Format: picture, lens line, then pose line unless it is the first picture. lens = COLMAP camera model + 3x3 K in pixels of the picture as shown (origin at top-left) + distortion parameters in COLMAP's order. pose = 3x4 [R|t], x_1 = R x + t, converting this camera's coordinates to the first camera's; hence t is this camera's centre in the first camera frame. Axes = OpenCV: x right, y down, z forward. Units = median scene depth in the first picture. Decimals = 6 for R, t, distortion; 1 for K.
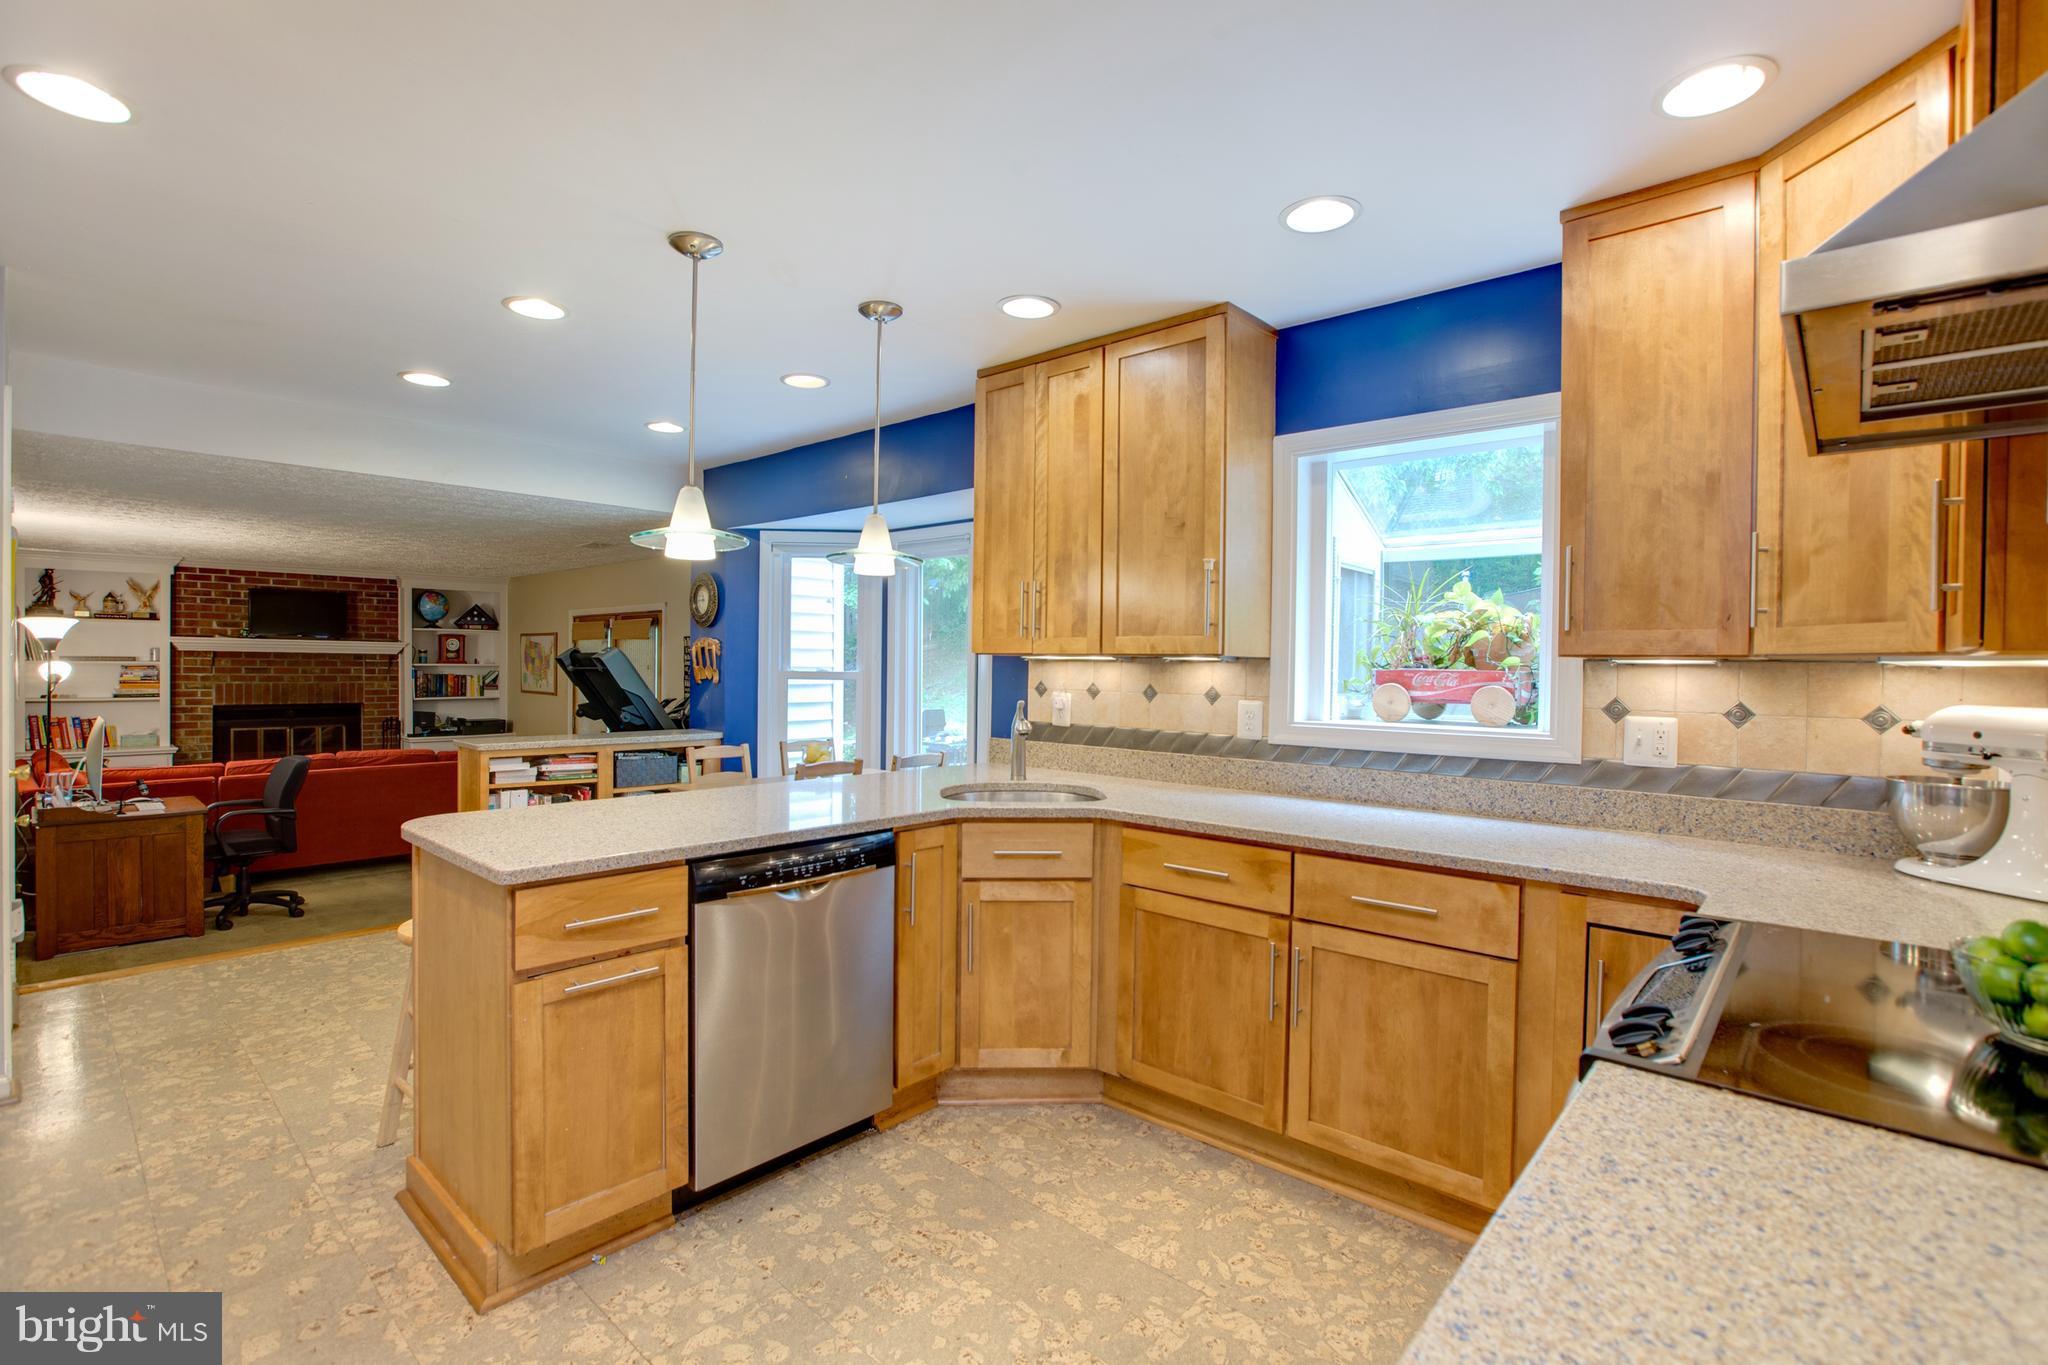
lens RADIAL K [[944.0, 0, 1032.8], [0, 944.0, 680.1], [0, 0, 1]] dist [-0.023126, 0.006745]
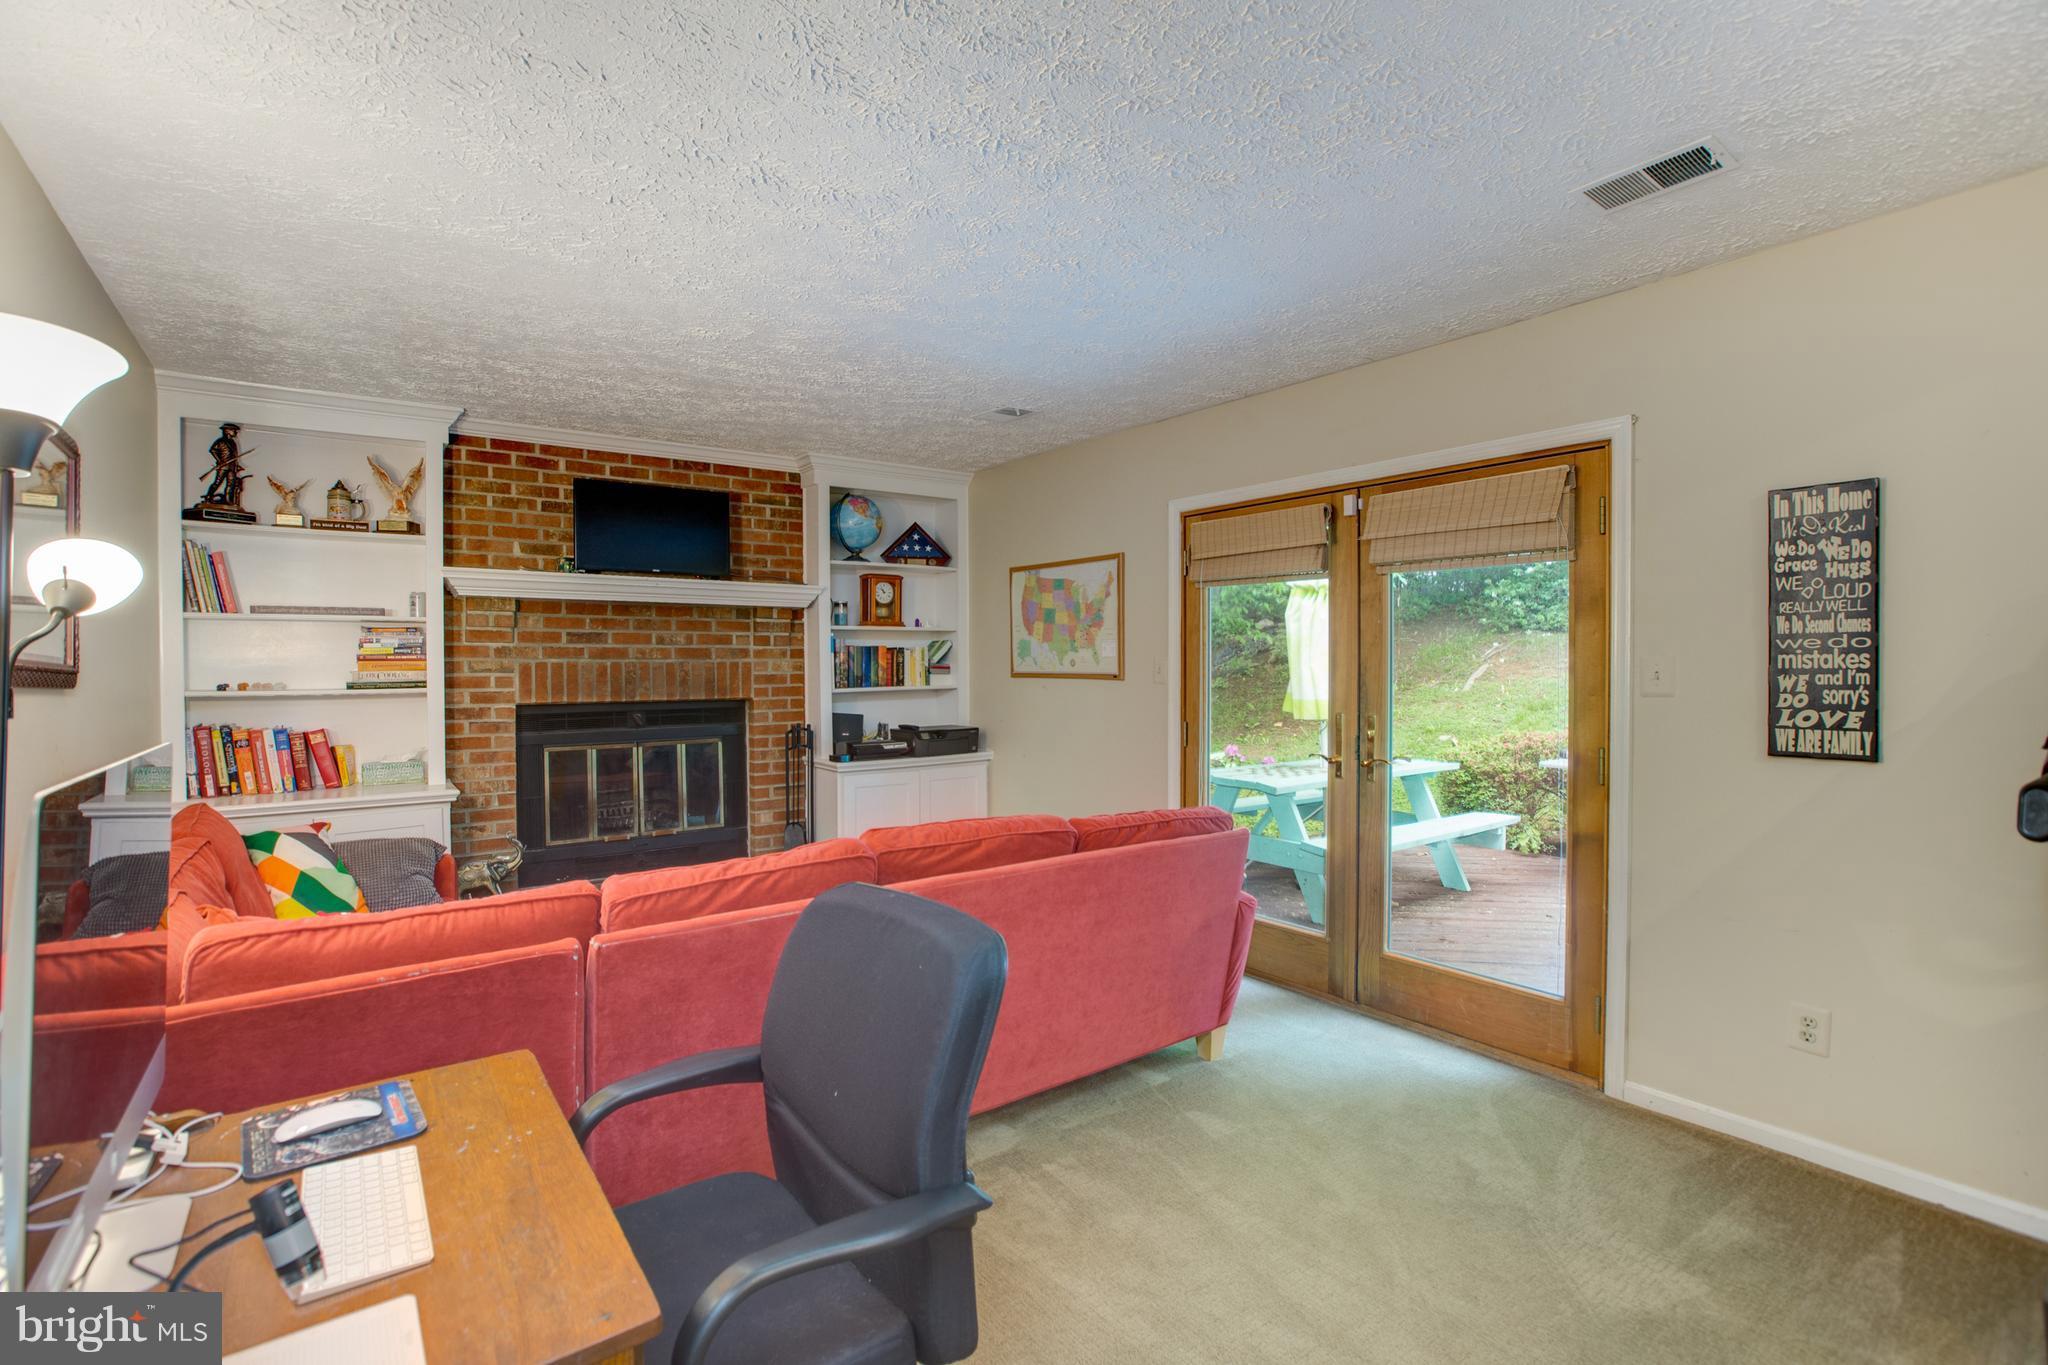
lens RADIAL K [[944.0, 0, 1012.8], [0, 944.0, 679.8], [0, 0, 1]] dist [-0.023126, 0.006745]
pose [[0.979318, -0.011573, -0.201996, -0.503022], [0.011774, 0.999931, -0.000207, 0.017115], [0.201985, -0.002176, 0.979386, 0.543071]]
